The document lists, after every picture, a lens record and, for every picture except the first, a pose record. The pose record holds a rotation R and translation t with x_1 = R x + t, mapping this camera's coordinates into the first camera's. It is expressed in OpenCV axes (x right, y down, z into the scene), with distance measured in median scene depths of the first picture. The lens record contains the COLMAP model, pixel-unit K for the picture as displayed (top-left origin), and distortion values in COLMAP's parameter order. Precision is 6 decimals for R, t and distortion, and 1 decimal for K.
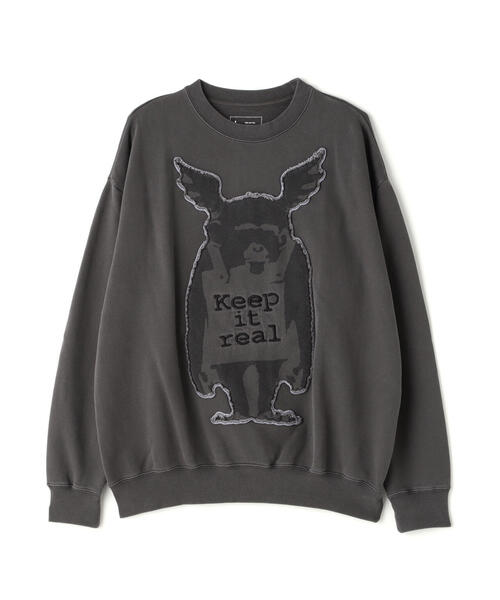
lens RADIAL K [[1258.2, 0, 250.5], [0, 1258.2, 298.7], [0, 0, 1]] dist [-0.209231, 0.000000]
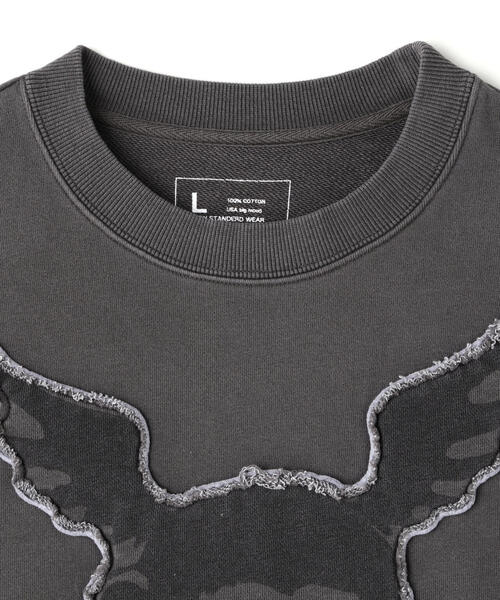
lens RADIAL K [[1865.4, 0, 248.0], [0, 1865.4, 299.1], [0, 0, 1]] dist [0.236567, 0.000000]
pose [[0.998960, -0.004572, 0.045358, -0.020307], [0.004741, 0.999982, -0.003627, -0.120161], [-0.045340, 0.003839, 0.998964, 0.594953]]
